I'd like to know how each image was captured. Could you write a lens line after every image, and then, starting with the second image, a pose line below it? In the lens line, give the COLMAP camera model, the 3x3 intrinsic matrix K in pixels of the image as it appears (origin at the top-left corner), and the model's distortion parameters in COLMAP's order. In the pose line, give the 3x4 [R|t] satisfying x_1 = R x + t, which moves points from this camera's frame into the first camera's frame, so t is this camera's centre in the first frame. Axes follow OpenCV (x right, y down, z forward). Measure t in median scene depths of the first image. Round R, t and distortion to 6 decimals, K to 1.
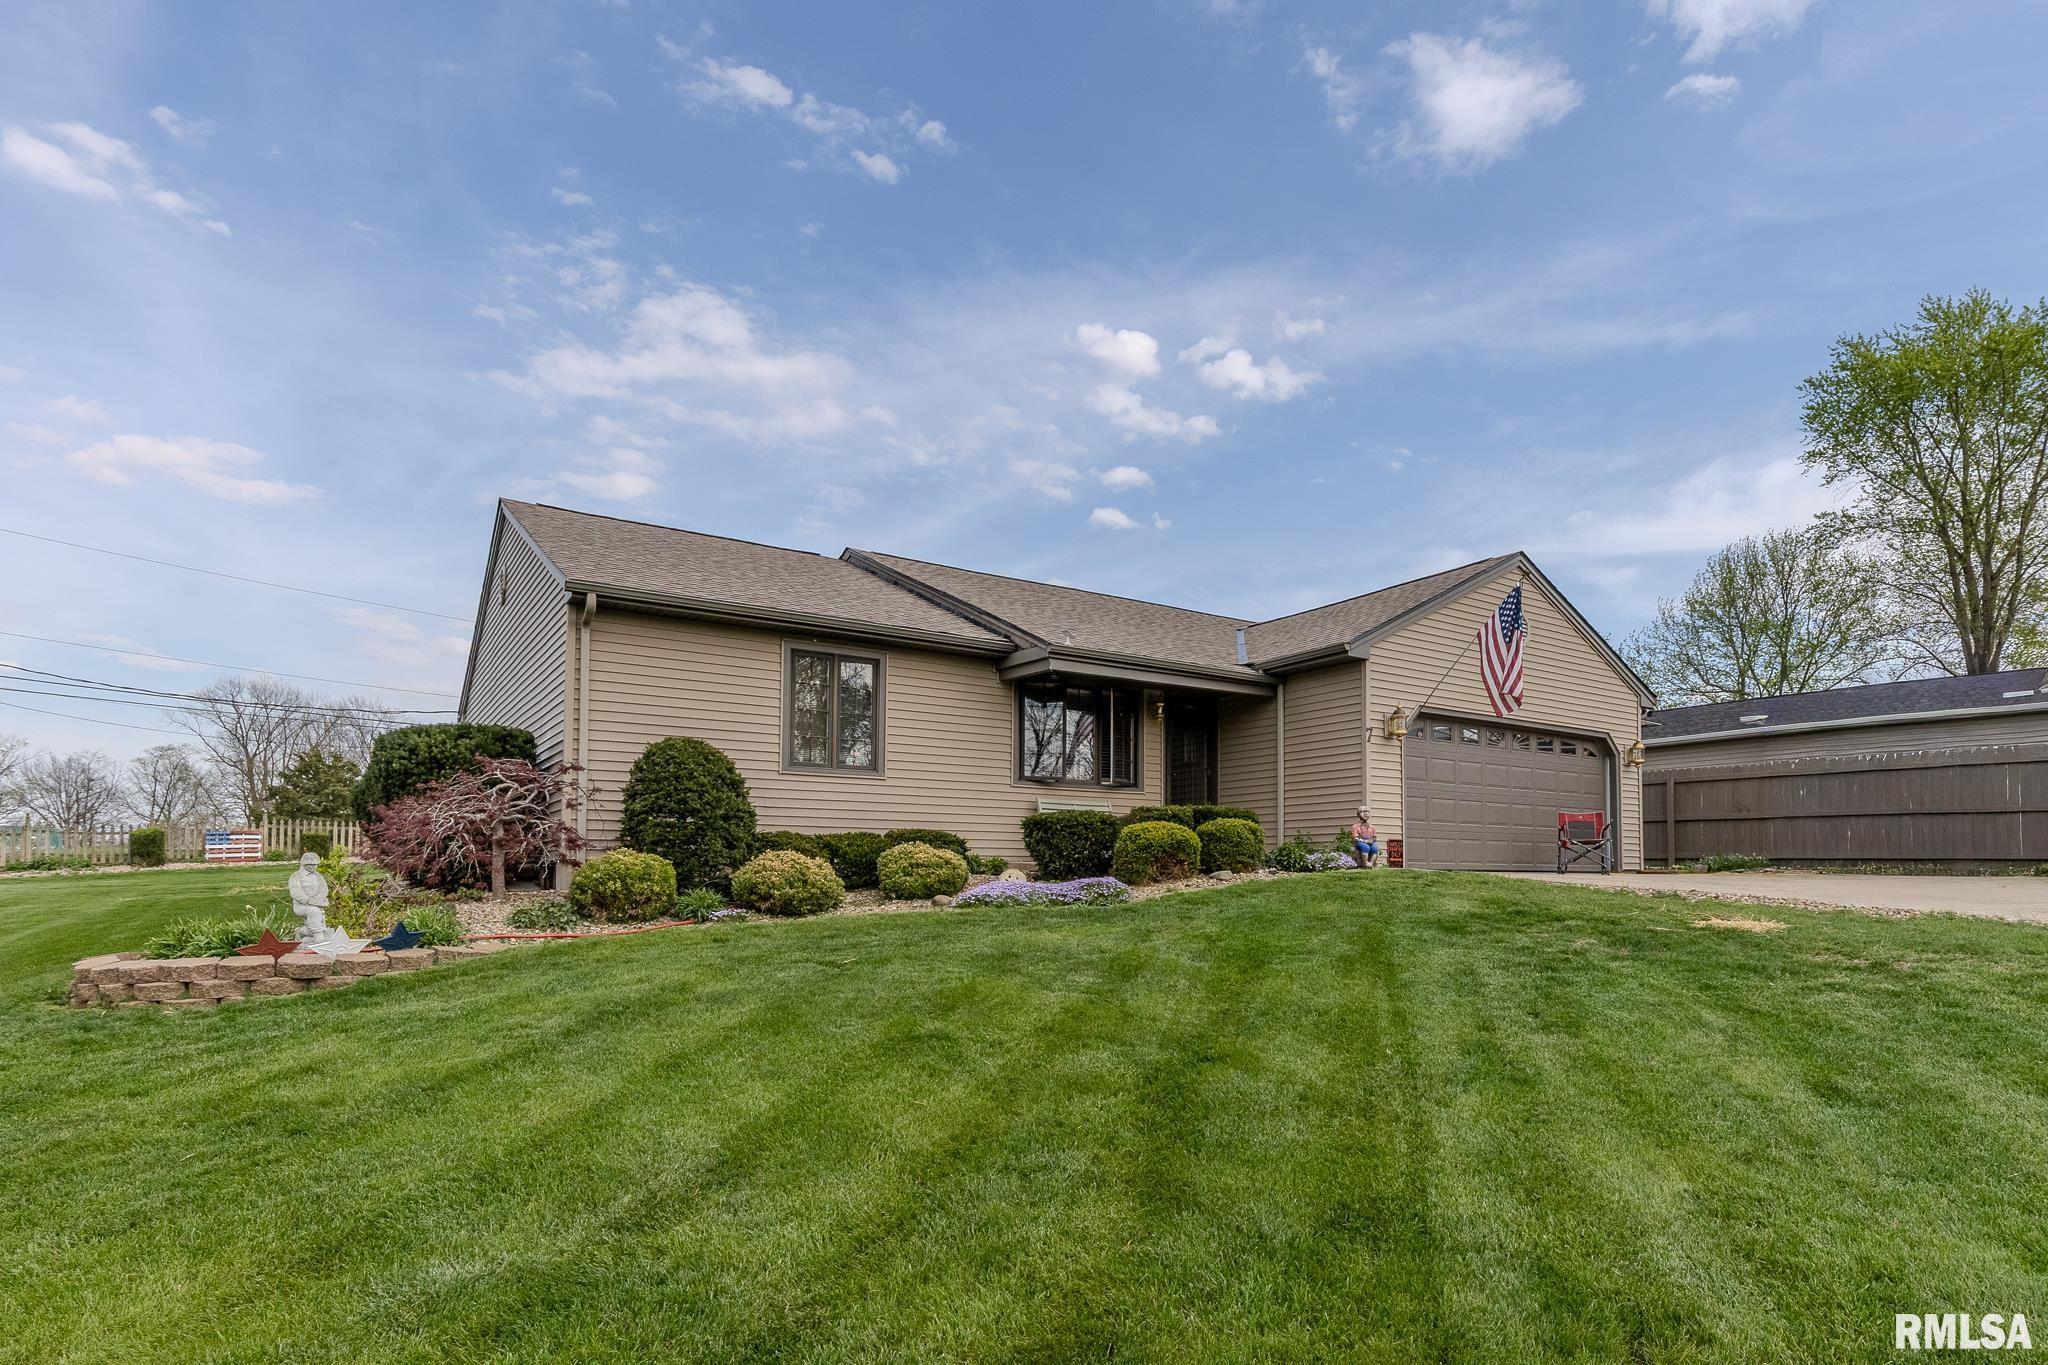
lens RADIAL K [[952.3, 0, 1026.9], [0, 952.3, 689.1], [0, 0, 1]] dist [0.019508, 0.002266]
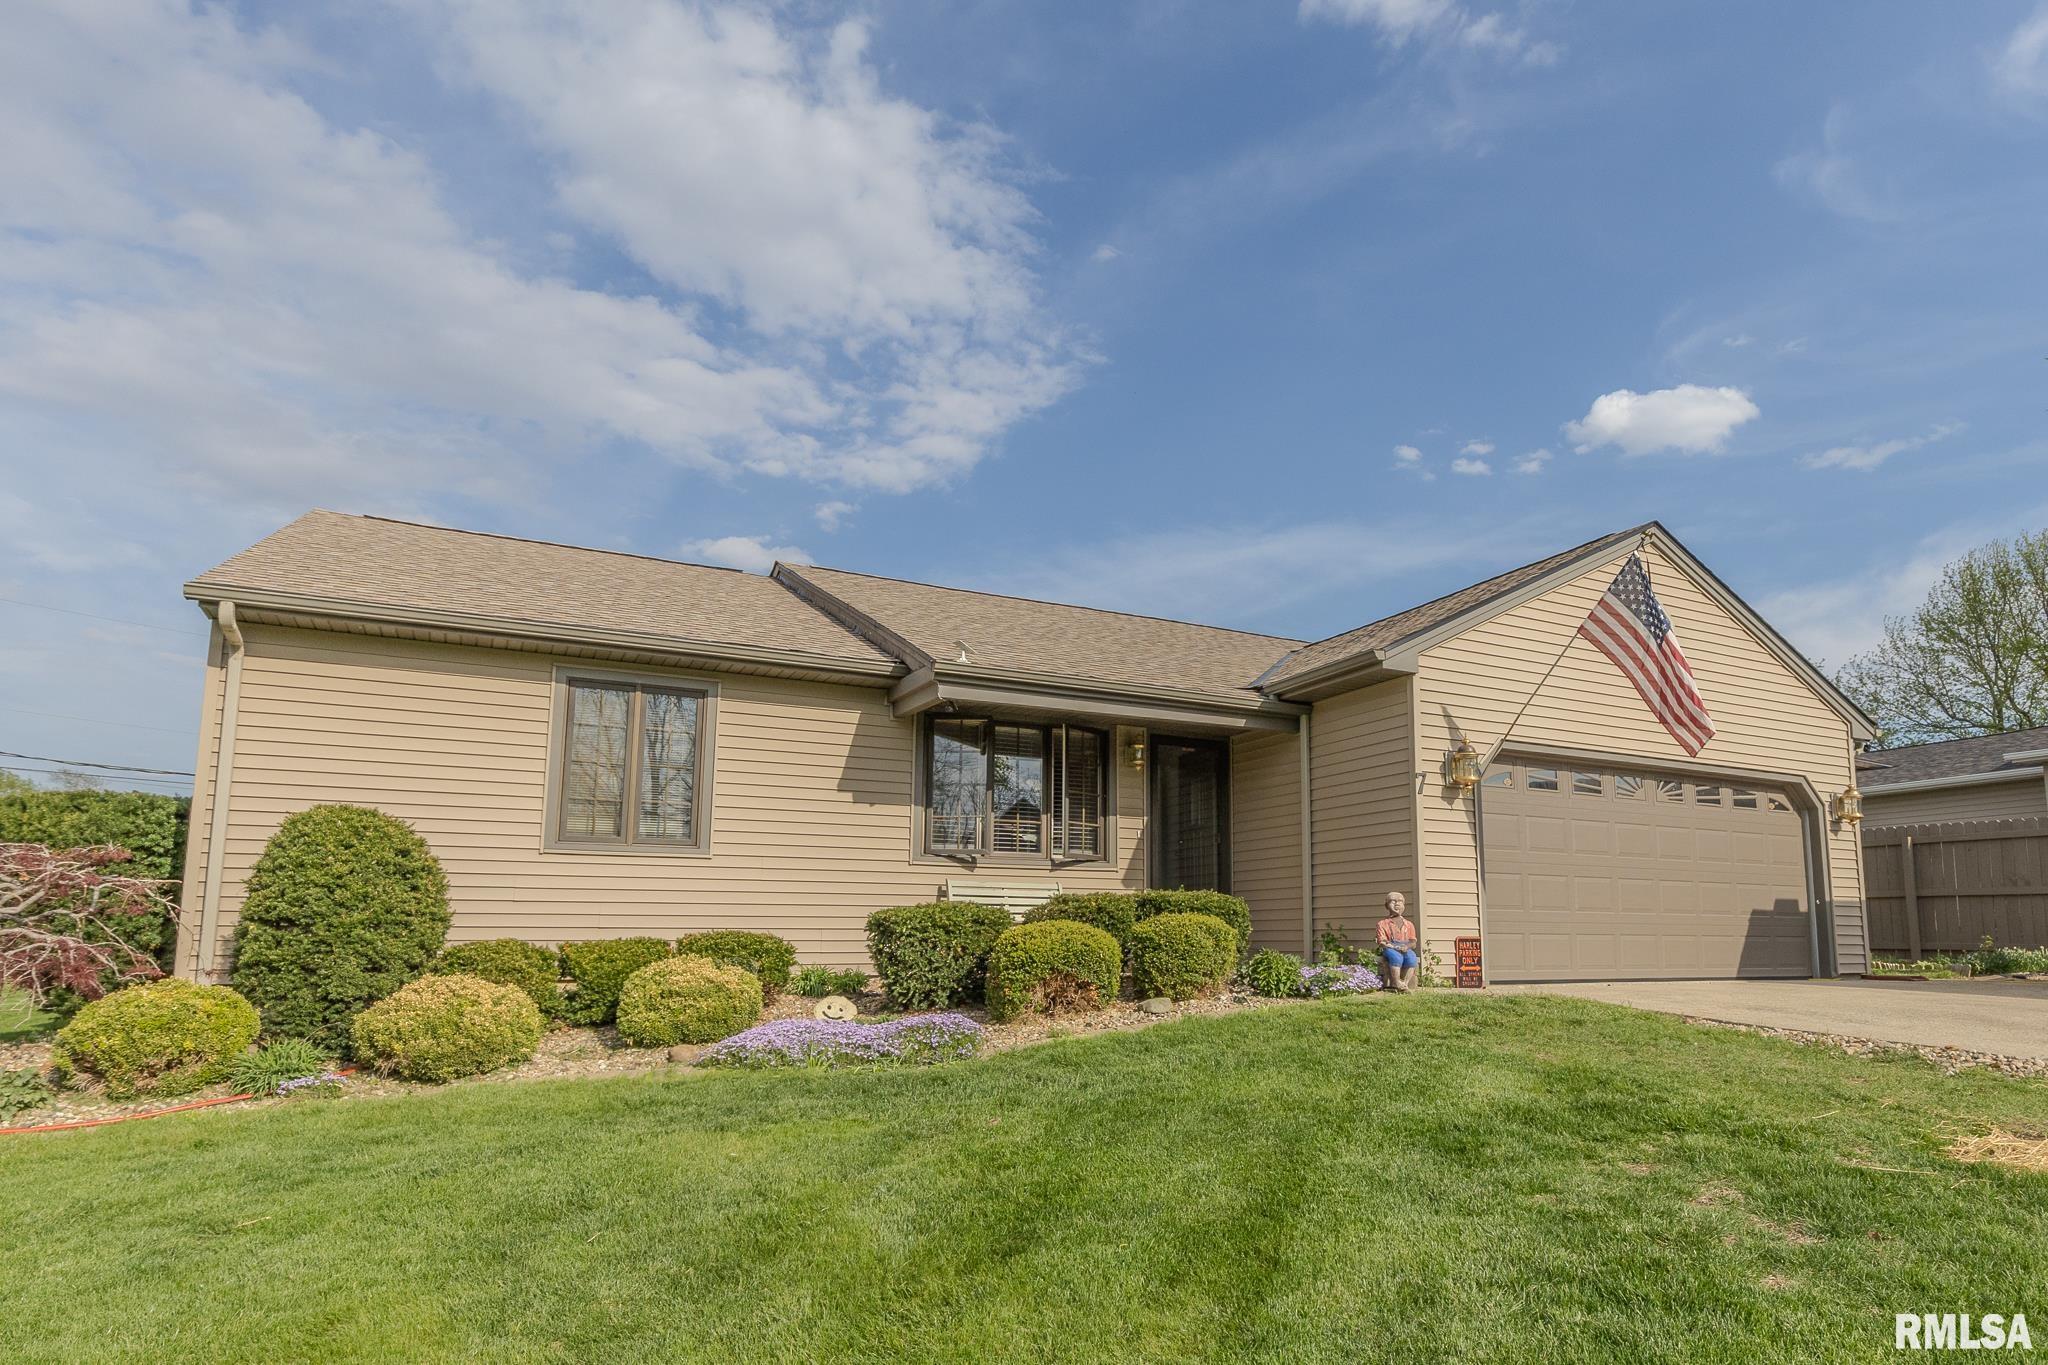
lens RADIAL K [[1034.9, 0, 1038.7], [0, 1034.9, 695.3], [0, 0, 1]] dist [0.019151, -0.003314]
pose [[0.994554, -0.025988, -0.100932, 0.160557], [0.021213, 0.998617, -0.048101, 0.014548], [0.102043, 0.045698, 0.993730, 0.227854]]
